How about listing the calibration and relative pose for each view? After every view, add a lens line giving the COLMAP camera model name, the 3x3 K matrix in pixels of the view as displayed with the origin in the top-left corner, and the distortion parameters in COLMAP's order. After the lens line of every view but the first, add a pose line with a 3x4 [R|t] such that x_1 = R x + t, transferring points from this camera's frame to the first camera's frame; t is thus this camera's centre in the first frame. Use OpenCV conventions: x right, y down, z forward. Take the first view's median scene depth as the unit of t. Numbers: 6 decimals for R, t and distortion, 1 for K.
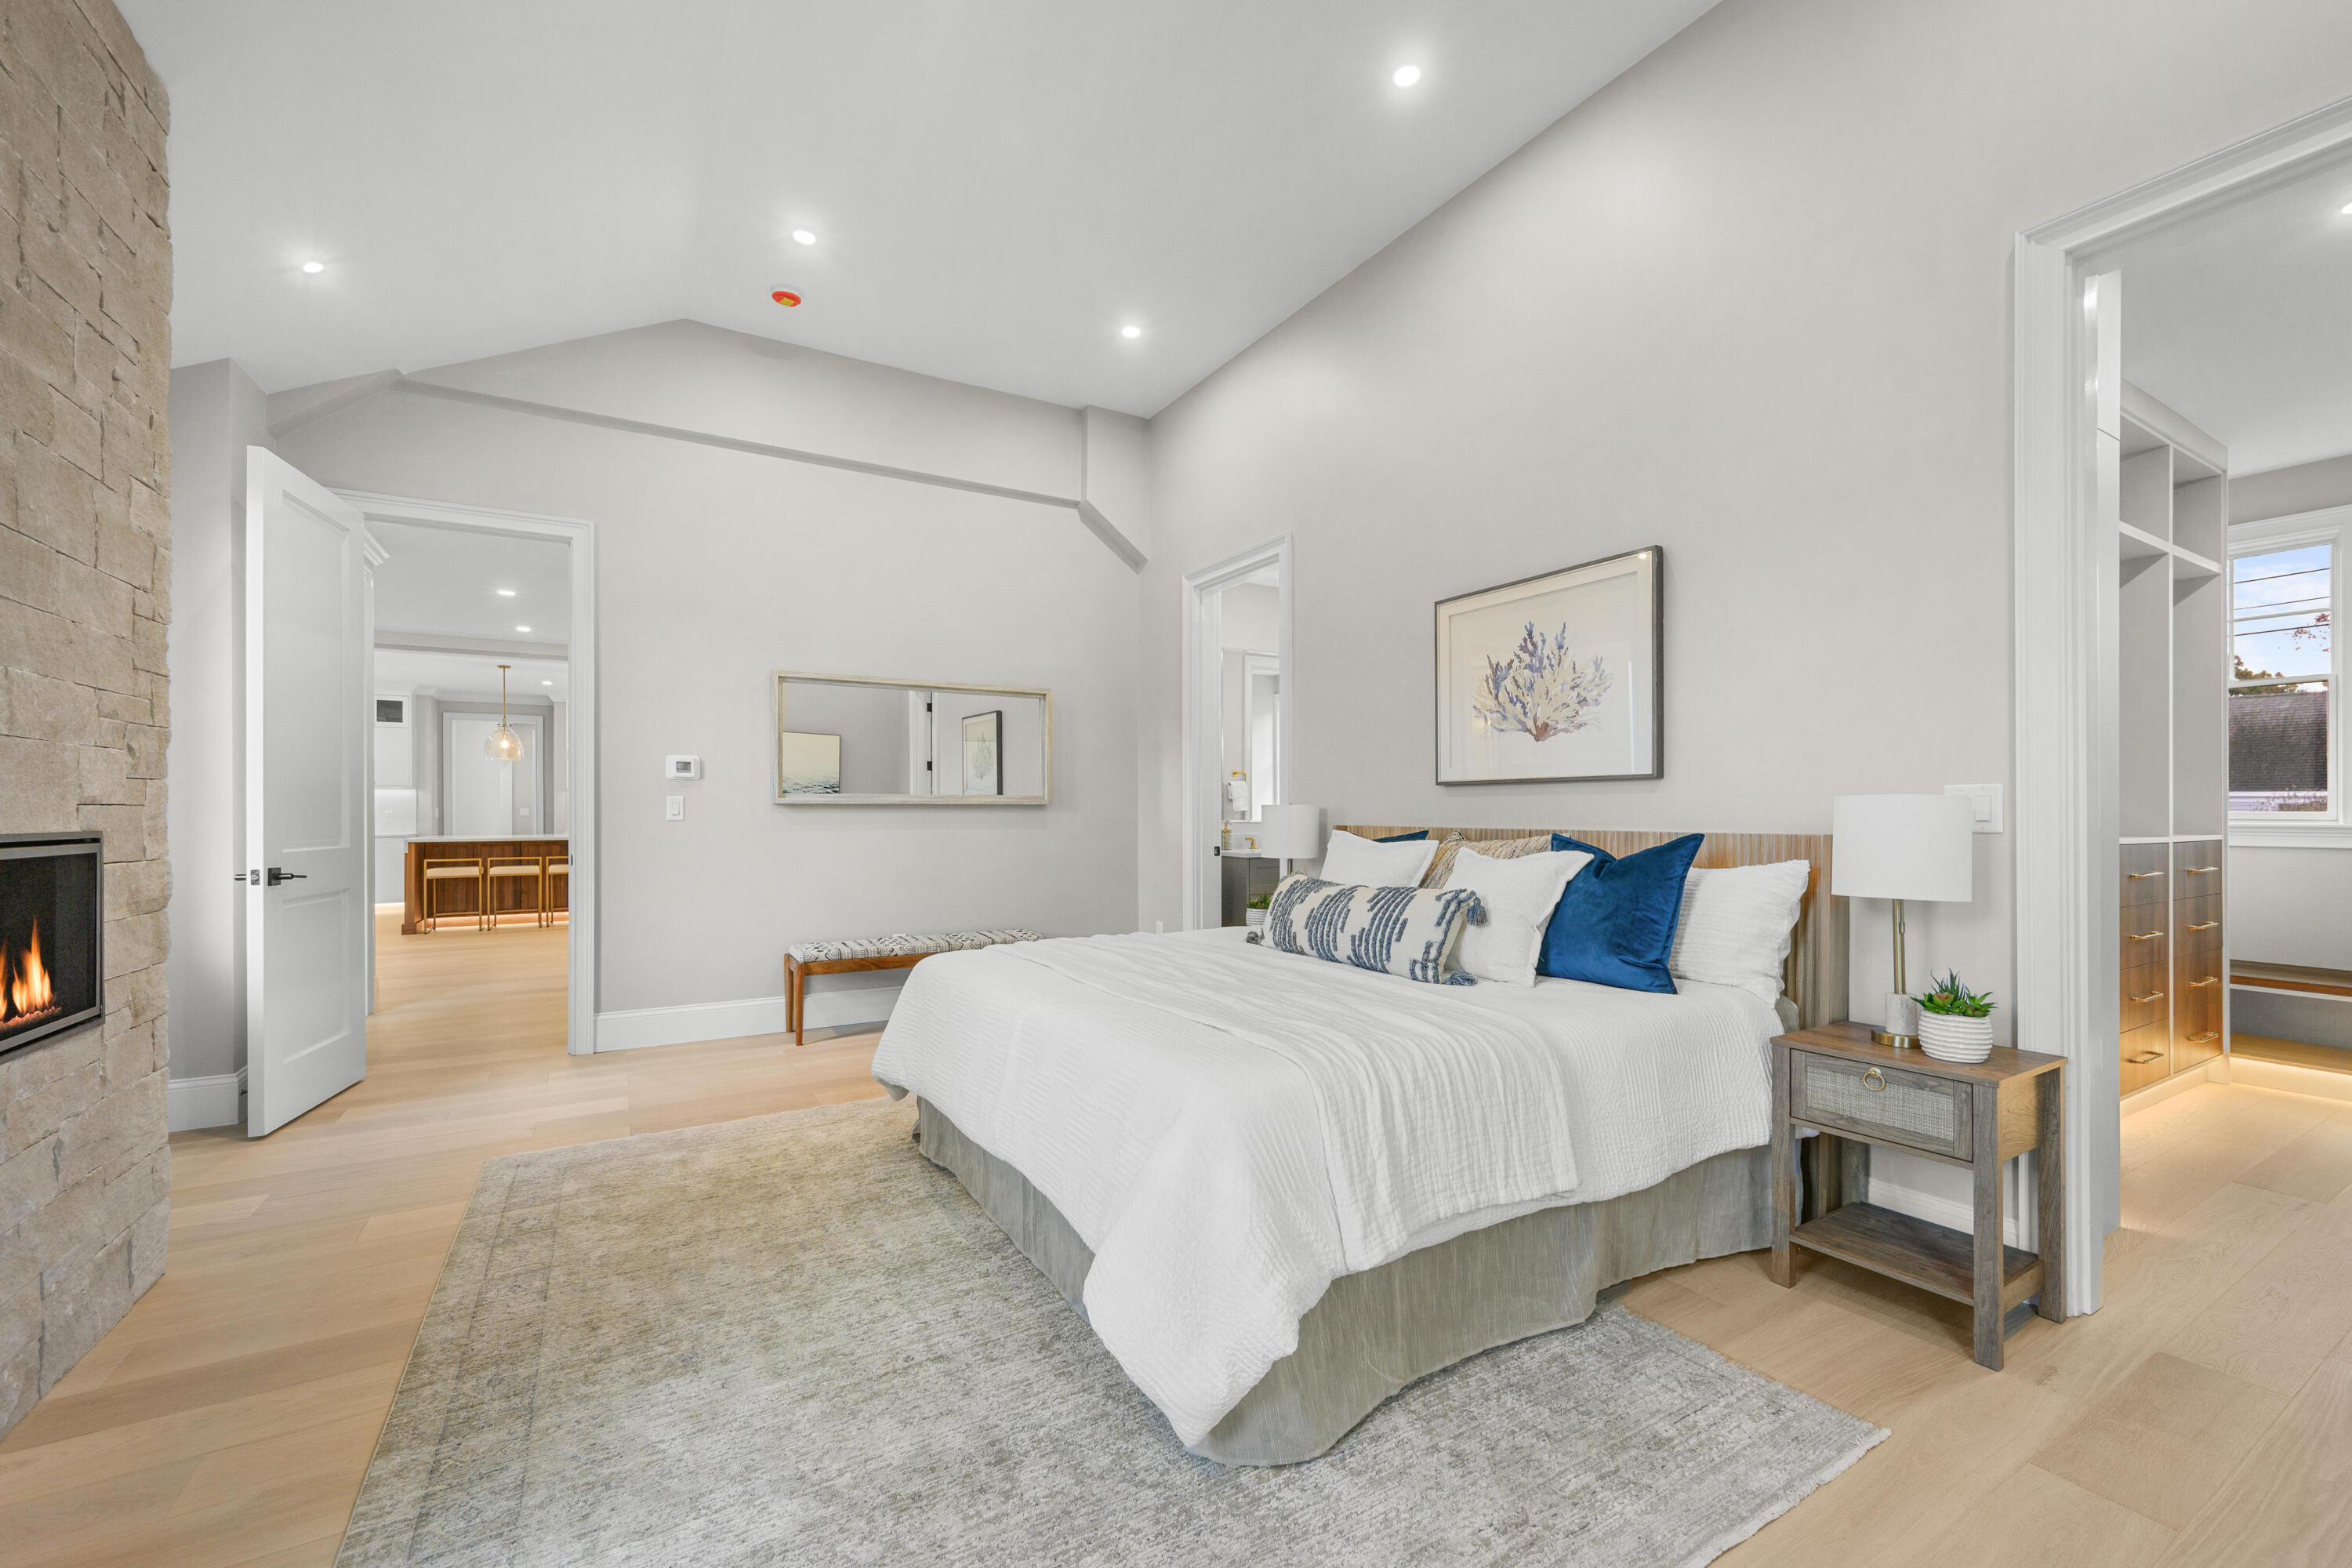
lens RADIAL K [[951.7, 0, 1188.6], [0, 951.7, 808.8], [0, 0, 1]] dist [-0.000981, -0.000224]
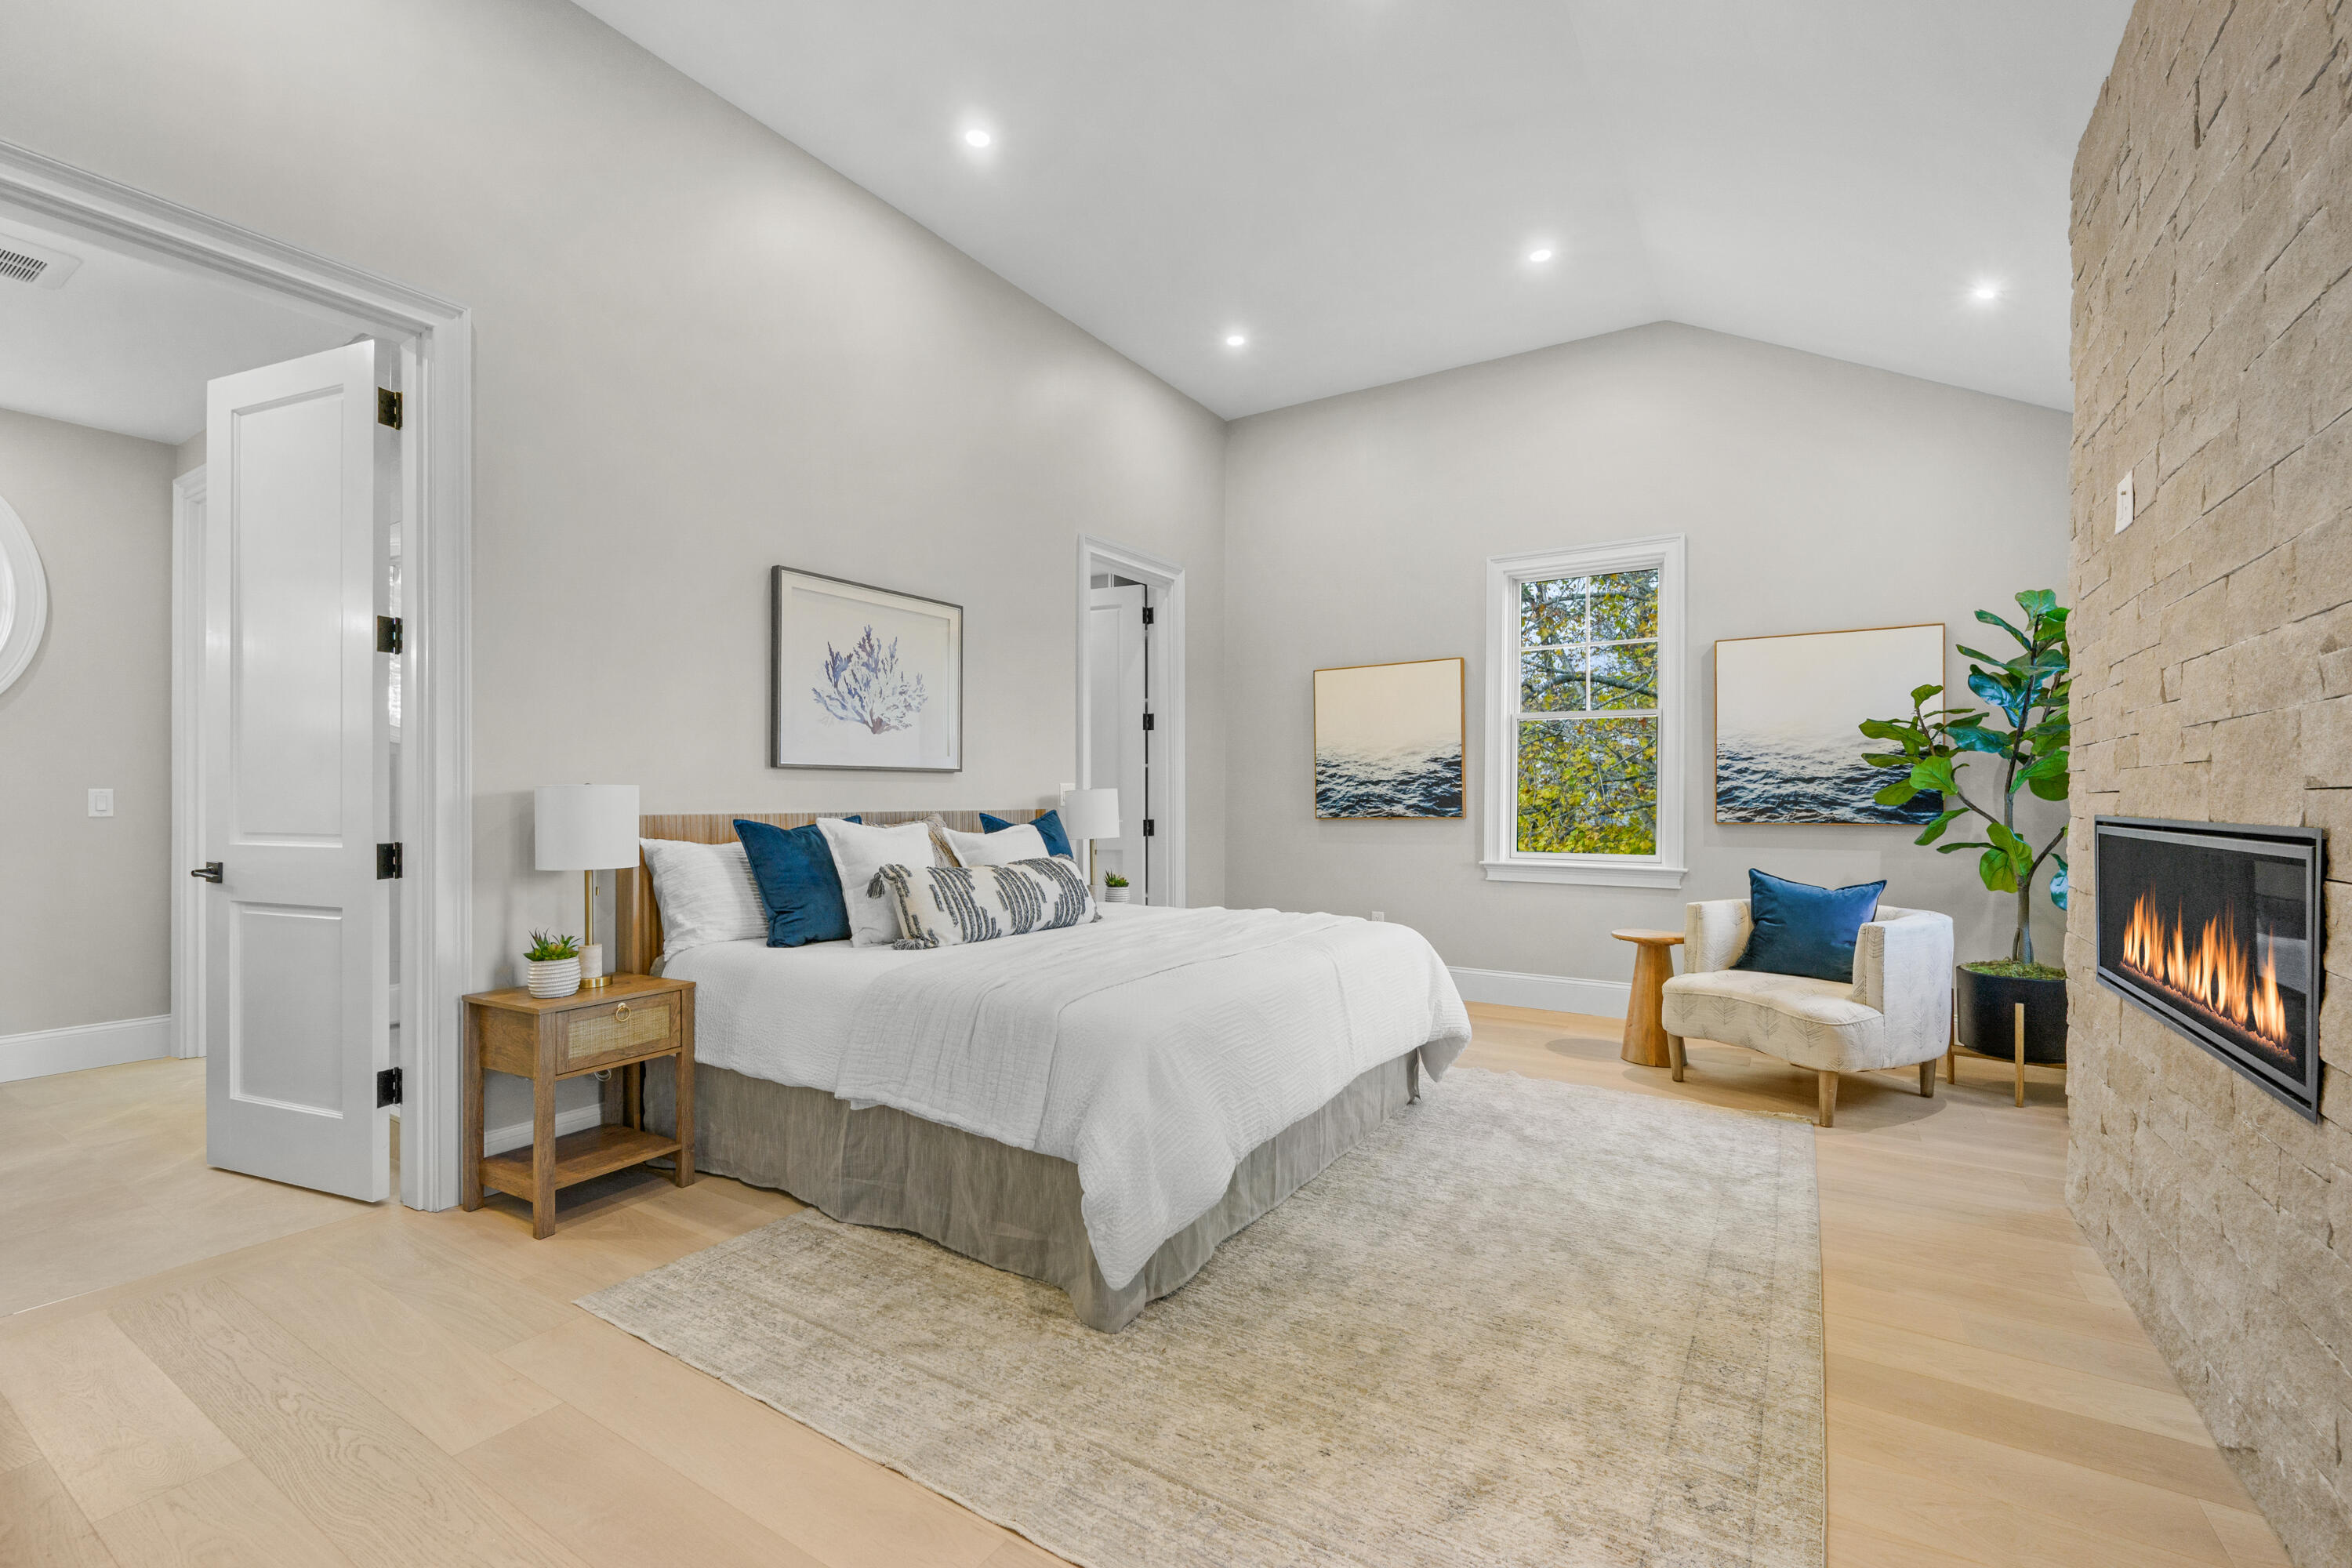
lens RADIAL K [[1003.0, 0, 1177.0], [0, 1003.0, 795.1], [0, 0, 1]] dist [0.001753, 0.000147]
pose [[-0.447033, 0.001223, 0.894517, -0.855242], [-0.006965, 0.999964, -0.004847, 0.004748], [-0.894491, -0.008397, -0.447008, 1.212260]]
